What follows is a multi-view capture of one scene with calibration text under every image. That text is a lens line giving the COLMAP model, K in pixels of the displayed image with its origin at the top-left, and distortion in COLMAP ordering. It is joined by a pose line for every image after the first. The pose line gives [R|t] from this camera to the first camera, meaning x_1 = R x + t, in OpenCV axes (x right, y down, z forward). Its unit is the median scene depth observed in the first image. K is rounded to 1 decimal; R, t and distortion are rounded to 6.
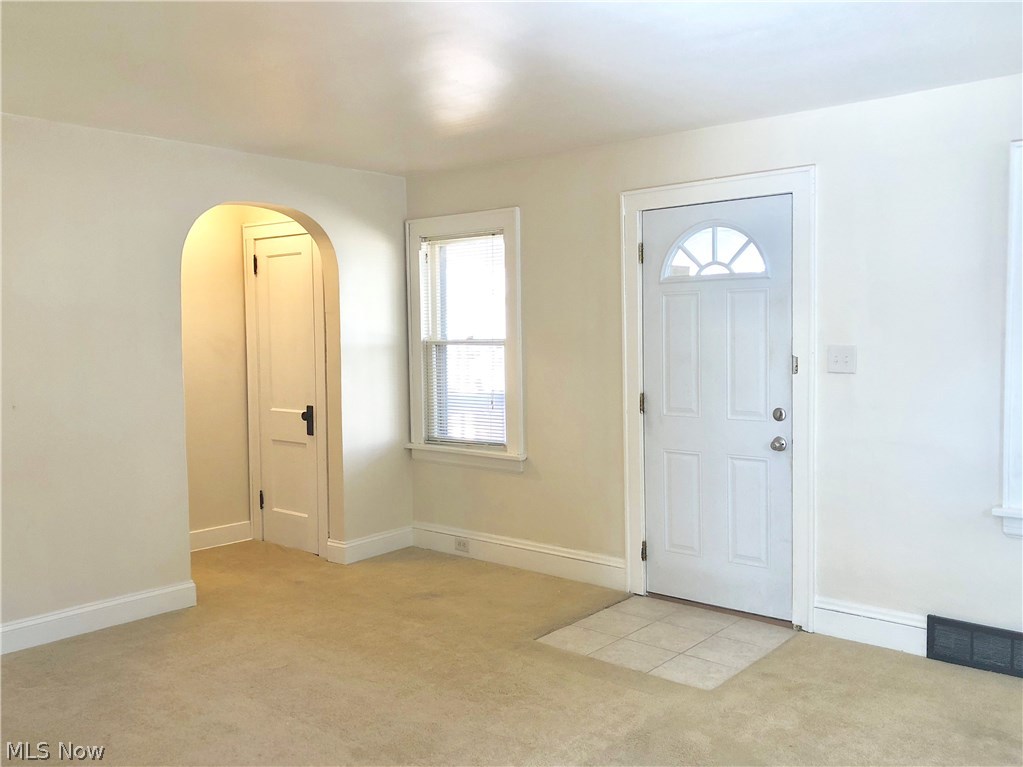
lens RADIAL K [[903.4, 0, 511.5], [0, 903.4, 383.5], [0, 0, 1]] dist [0.049653, -0.013157]
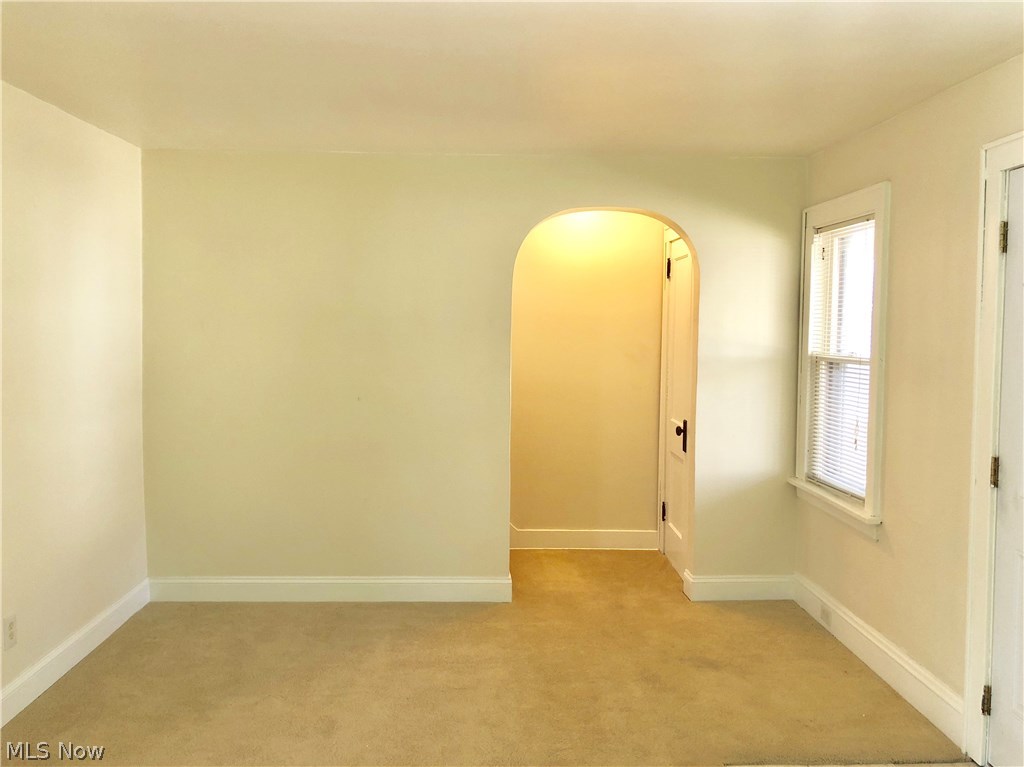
lens RADIAL K [[861.1, 0, 512.0], [0, 861.1, 383.5], [0, 0, 1]] dist [0.025178, -0.008977]
pose [[0.671658, 0.069729, -0.737572, 0.322070], [-0.058930, 0.997435, 0.040631, -0.040666], [0.738514, 0.016175, 0.674045, 0.294774]]
